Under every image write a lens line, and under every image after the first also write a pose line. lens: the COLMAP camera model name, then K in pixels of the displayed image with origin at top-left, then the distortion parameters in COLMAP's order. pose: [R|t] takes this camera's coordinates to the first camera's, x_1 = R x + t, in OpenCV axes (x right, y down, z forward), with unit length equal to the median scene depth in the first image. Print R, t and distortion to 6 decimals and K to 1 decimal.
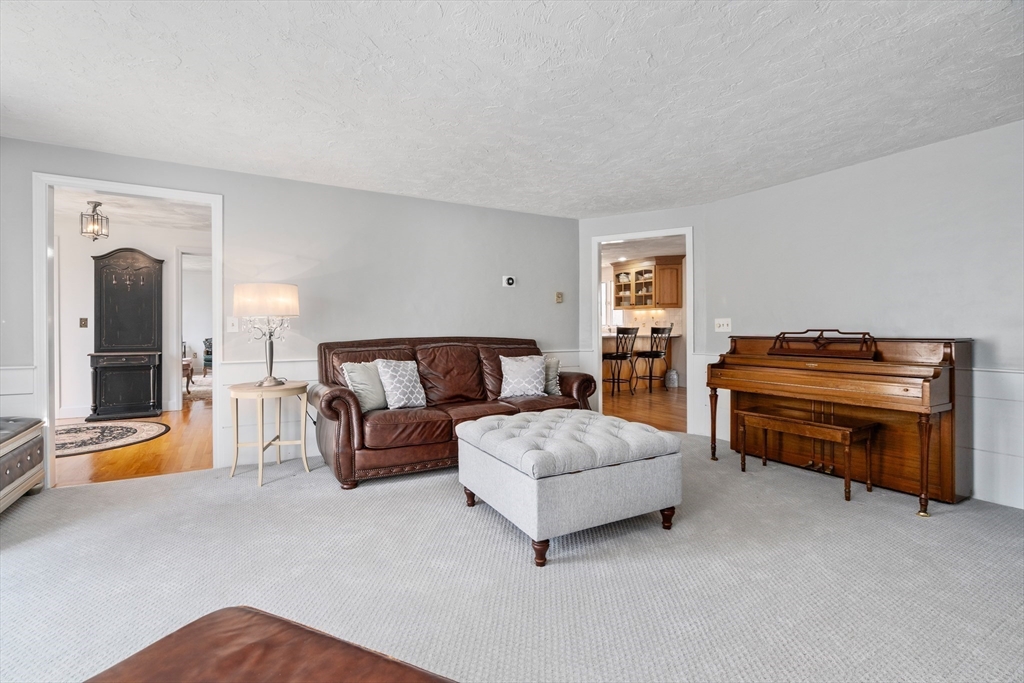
lens RADIAL K [[469.4, 0, 506.3], [0, 469.4, 325.3], [0, 0, 1]] dist [0.000485, 0.000110]
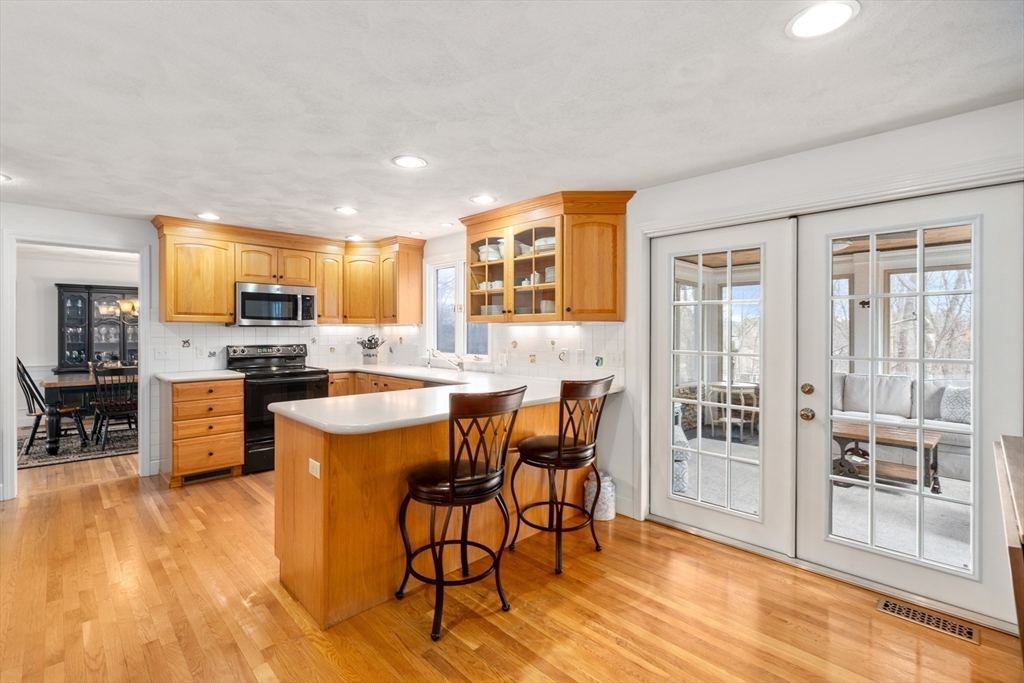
lens RADIAL K [[462.1, 0, 500.8], [0, 462.1, 328.4], [0, 0, 1]] dist [0.000641, -0.000151]
pose [[0.970452, 0.006377, 0.241210, 0.164919], [-0.004699, 0.999961, -0.007534, -0.026269], [-0.241248, 0.006178, 0.970444, 0.606883]]
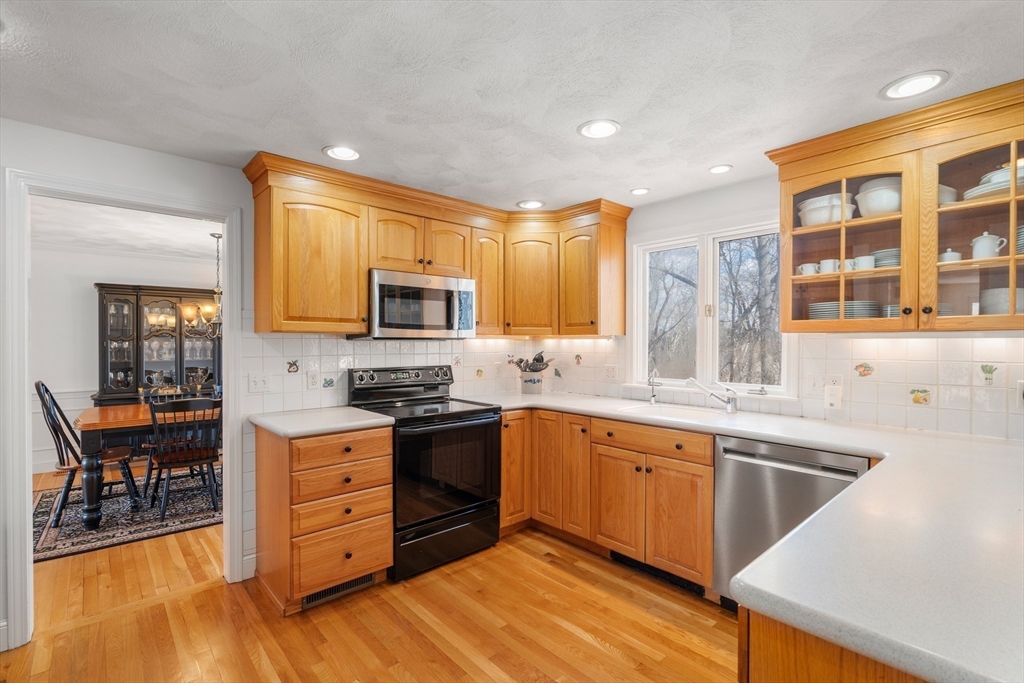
lens RADIAL K [[469.9, 0, 507.0], [0, 469.9, 341.5], [0, 0, 1]] dist [-0.000468, 0.000311]
pose [[0.980796, 0.003933, 0.194995, 0.035258], [-0.002983, 0.999982, -0.005166, -0.028249], [-0.195012, 0.004485, 0.980791, 0.831673]]
